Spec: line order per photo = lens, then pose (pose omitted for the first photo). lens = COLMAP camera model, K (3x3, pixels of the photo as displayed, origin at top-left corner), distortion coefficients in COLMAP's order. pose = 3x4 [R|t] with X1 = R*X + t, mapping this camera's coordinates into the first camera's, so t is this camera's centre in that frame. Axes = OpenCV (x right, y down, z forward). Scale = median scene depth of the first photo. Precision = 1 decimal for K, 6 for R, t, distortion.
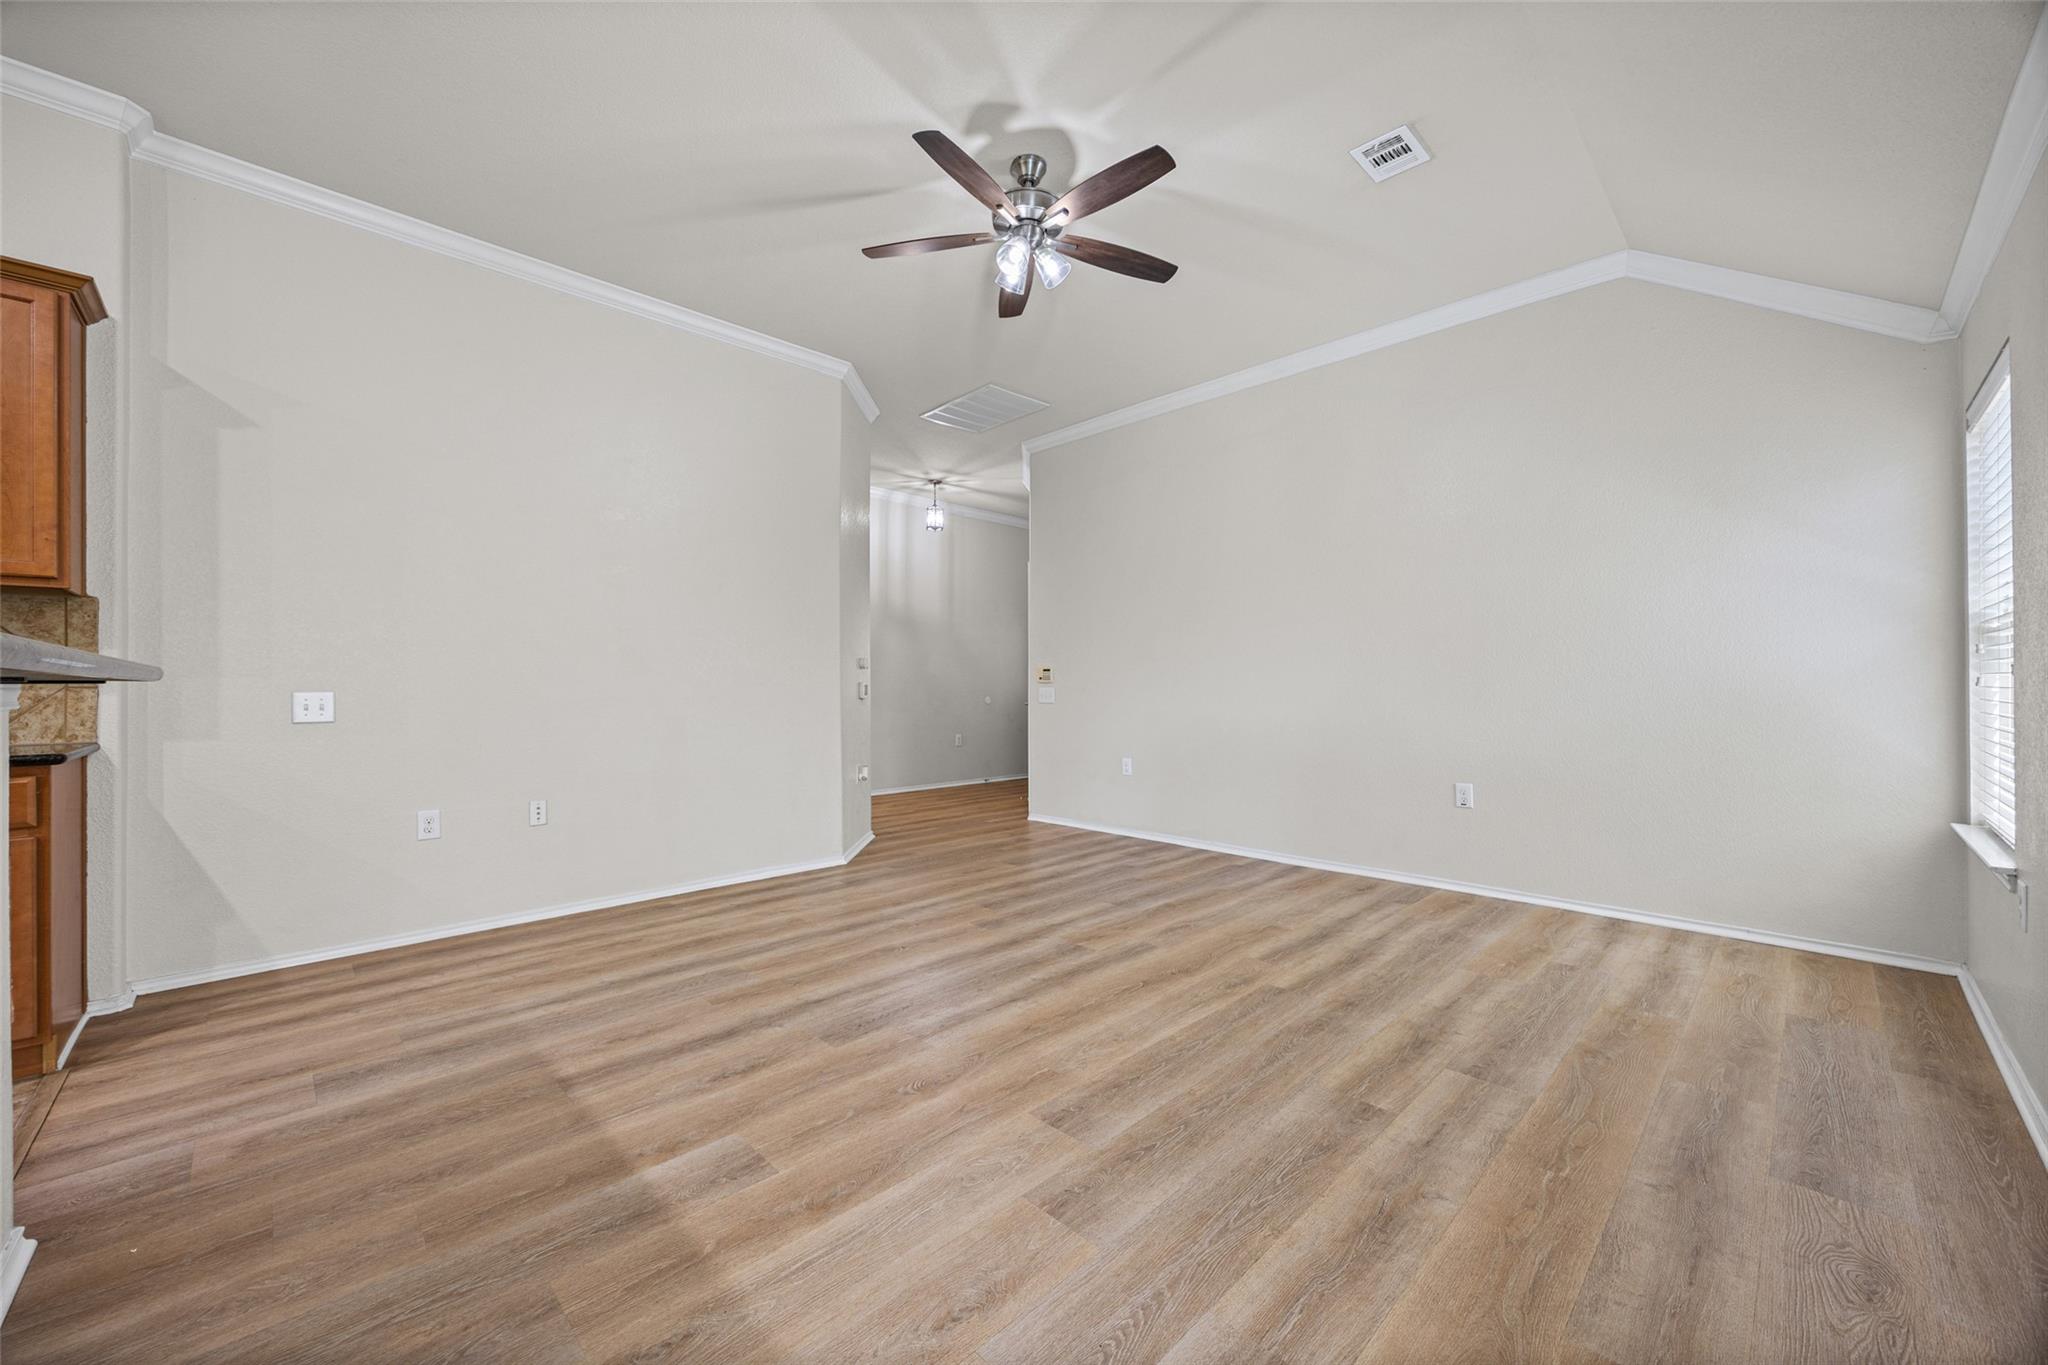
lens RADIAL K [[799.3, 0, 1019.0], [0, 799.3, 689.2], [0, 0, 1]] dist [0.008935, 0.000094]
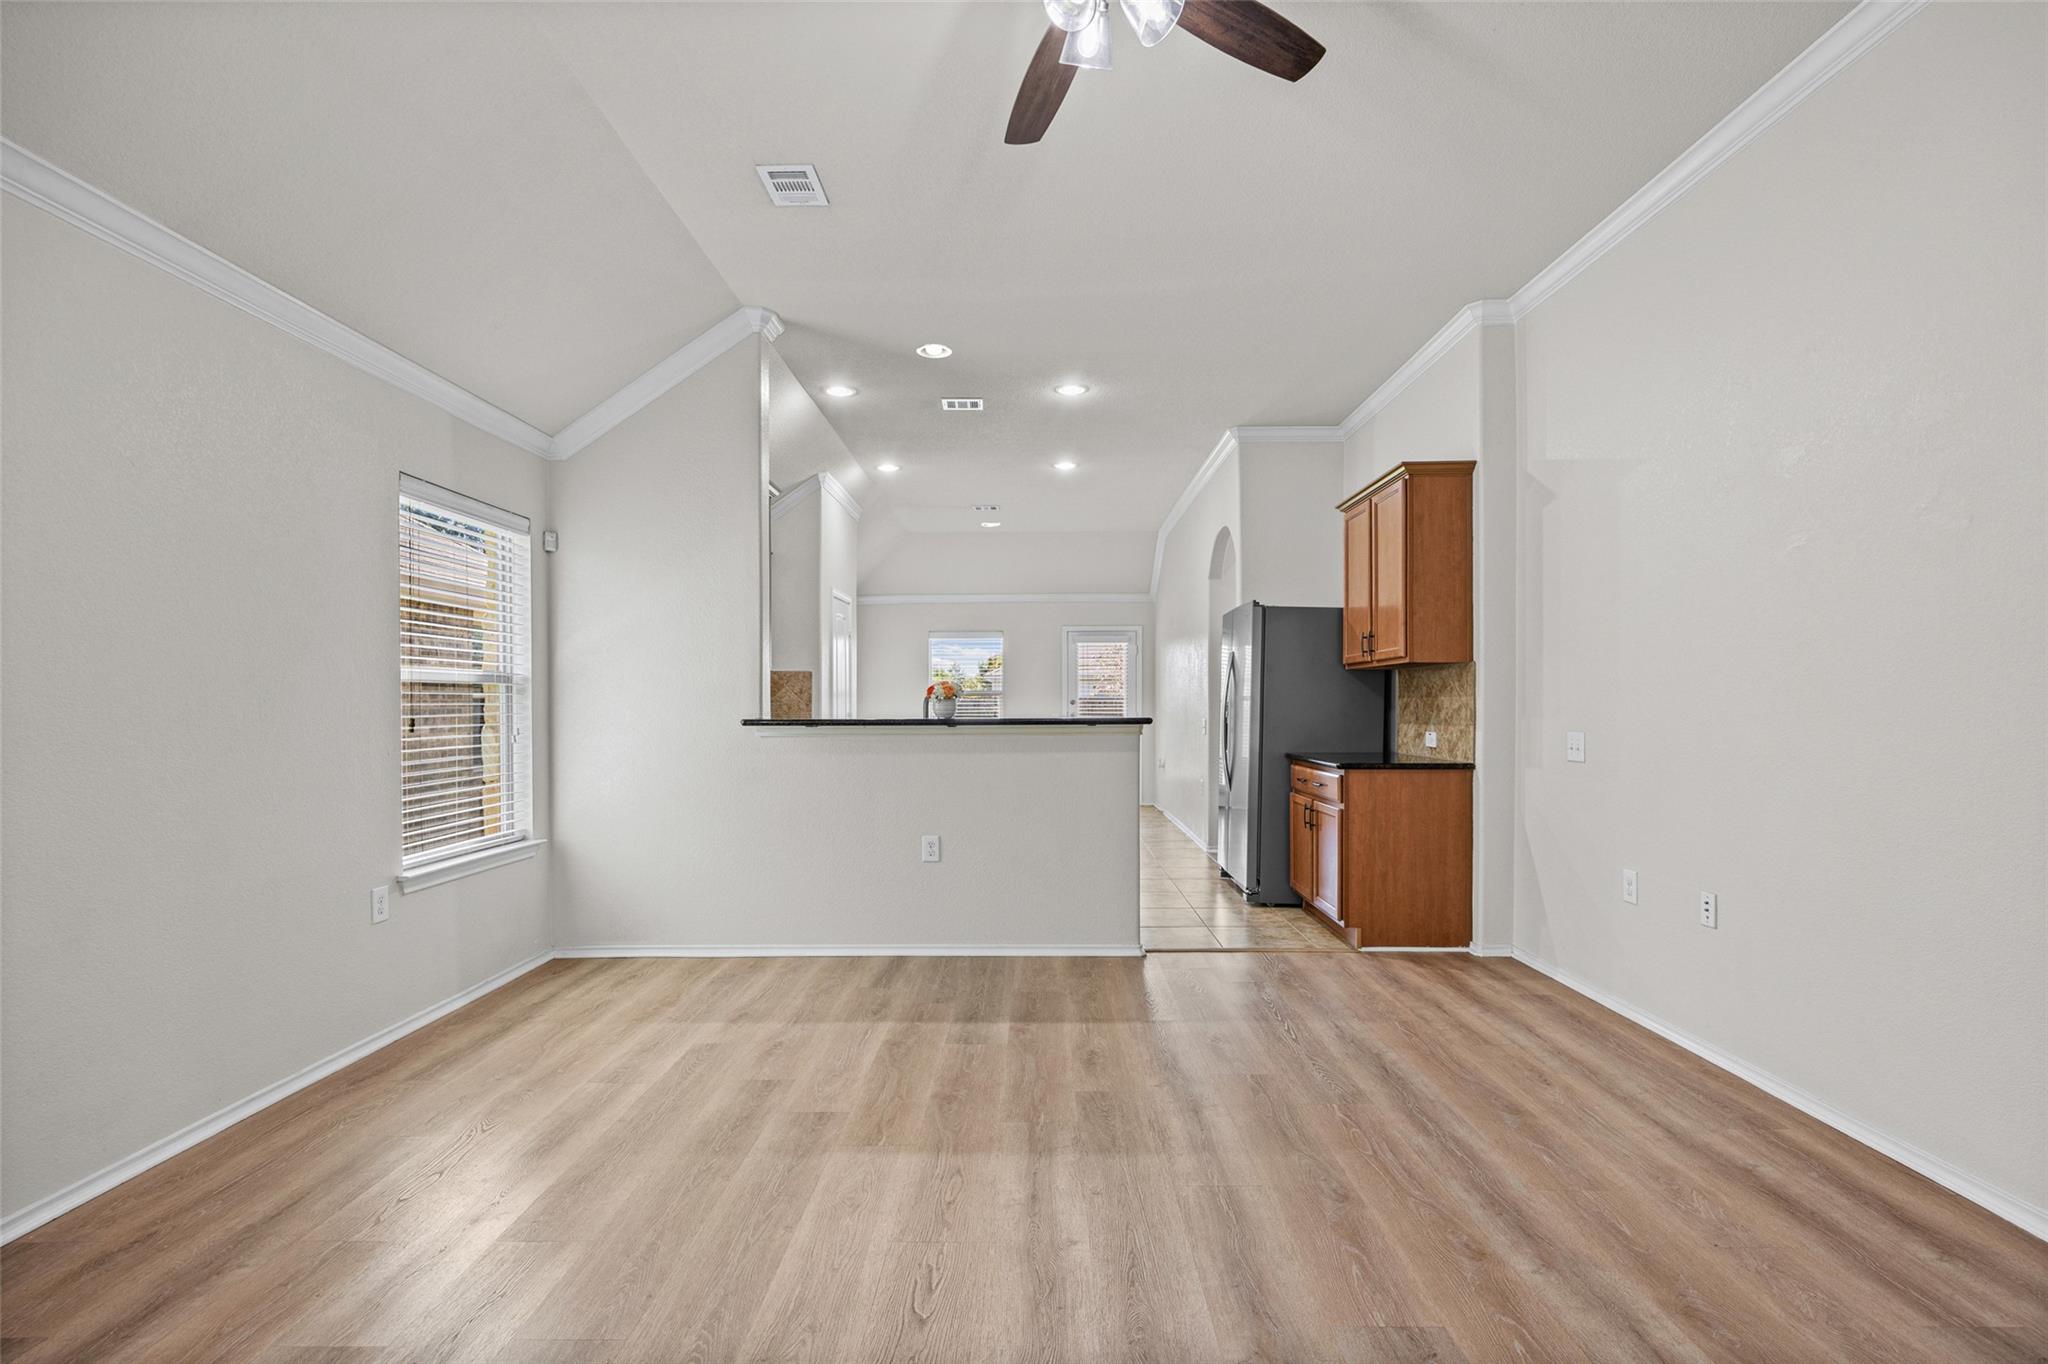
lens RADIAL K [[932.1, 0, 1018.9], [0, 932.1, 702.0], [0, 0, 1]] dist [0.002946, 0.001184]
pose [[-0.714274, 0.005588, -0.699844, 0.577035], [0.005449, 0.999982, 0.002423, -0.048463], [0.699845, -0.002083, -0.714292, 1.588476]]
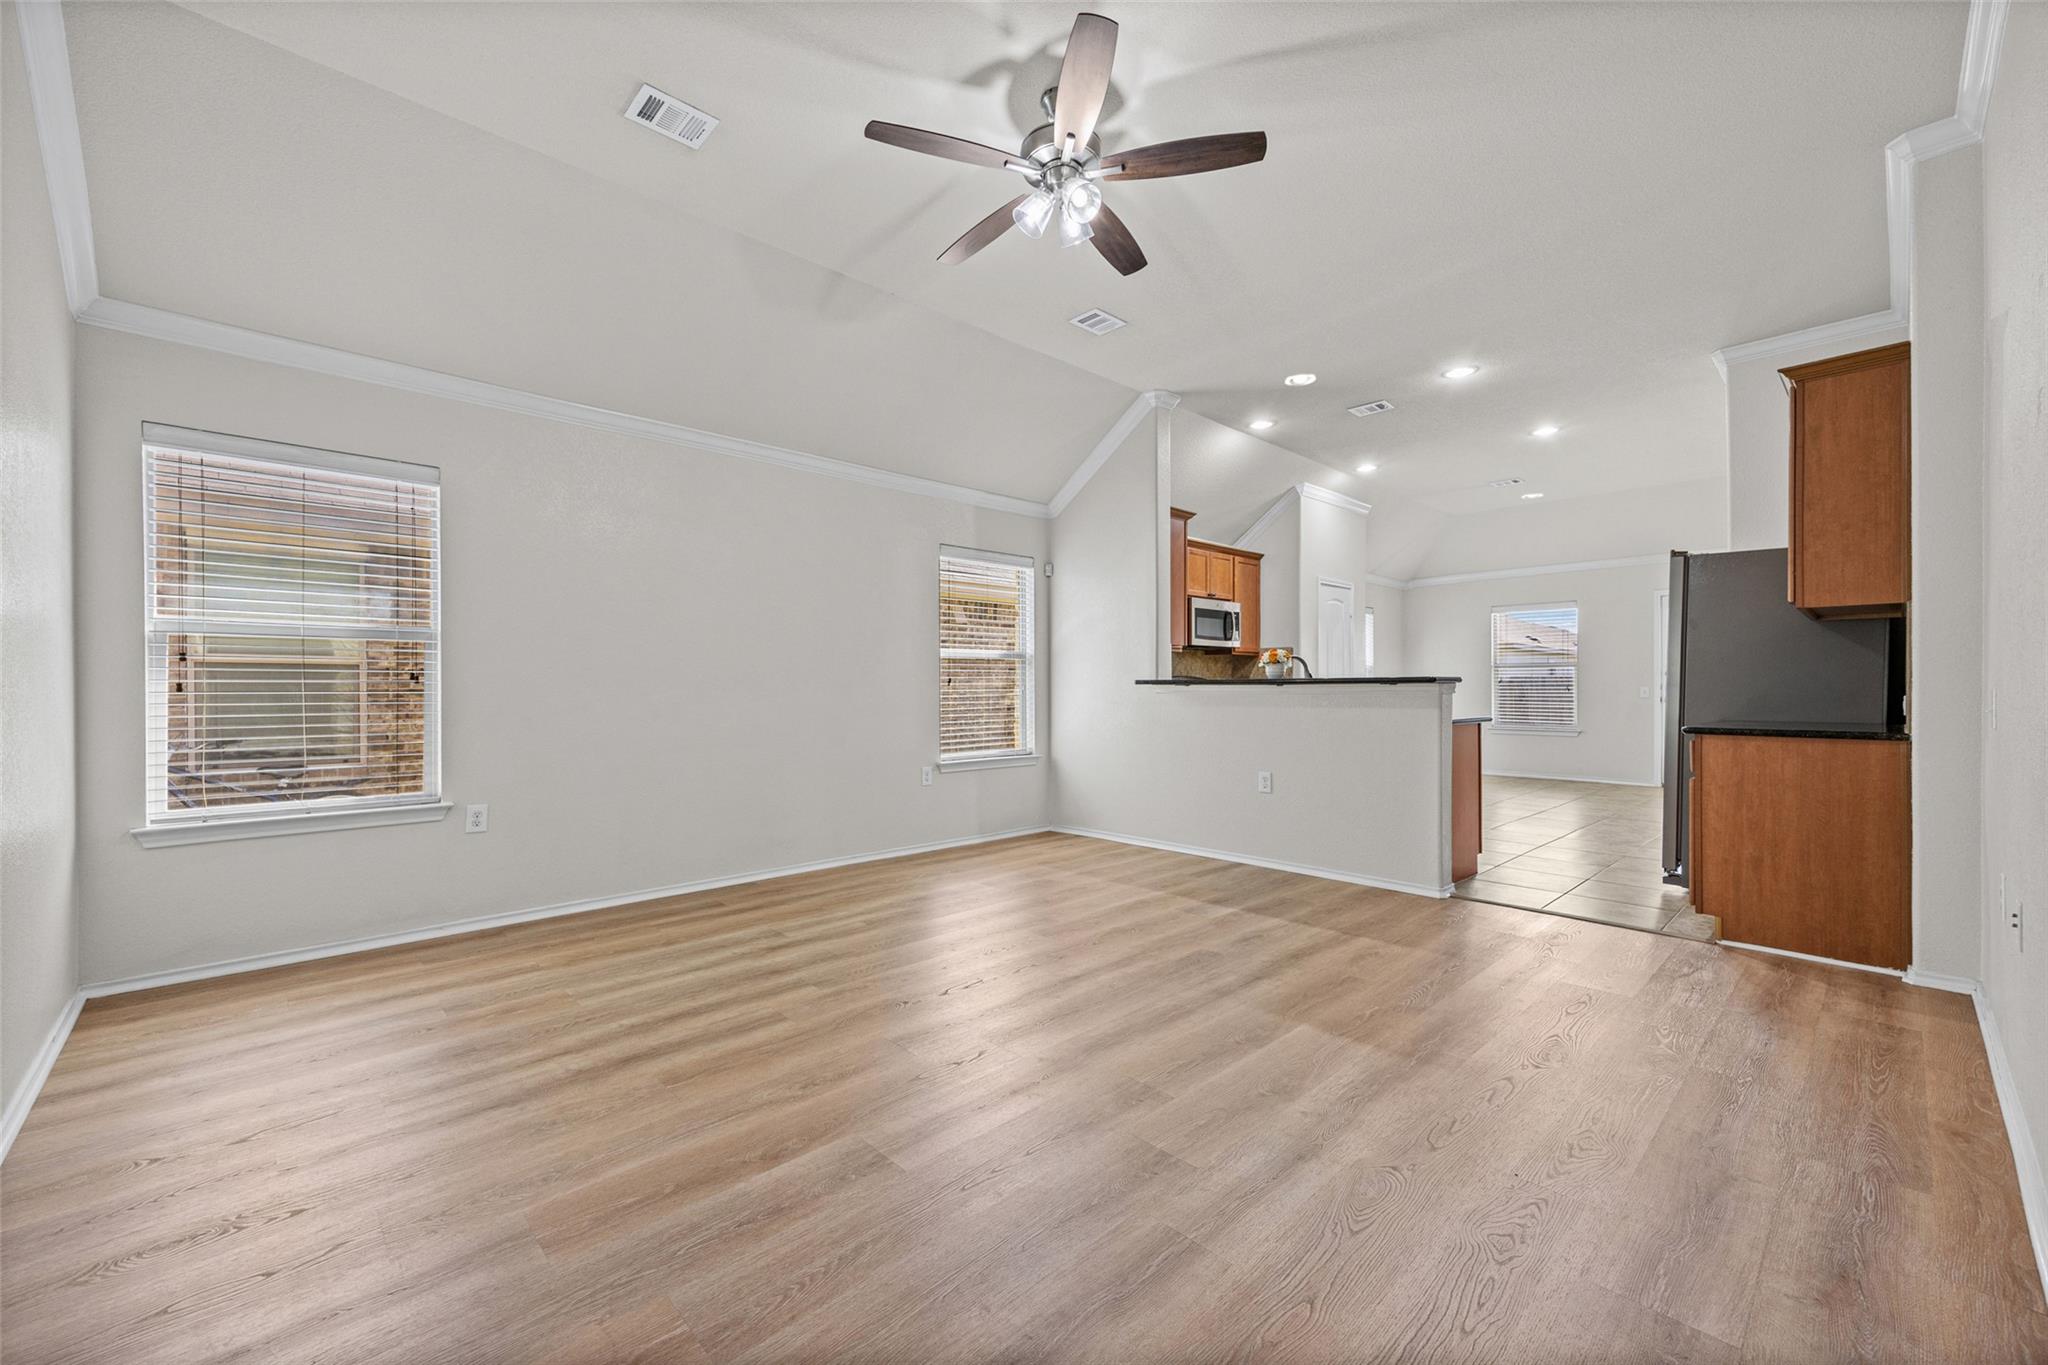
lens RADIAL K [[799.3, 0, 1013.5], [0, 799.3, 677.4], [0, 0, 1]] dist [0.008935, 0.000094]
pose [[-0.999615, 0.007223, 0.026775, 0.047321], [0.006964, 0.999928, -0.009758, -0.006379], [-0.026843, -0.009568, -0.999594, 2.101389]]
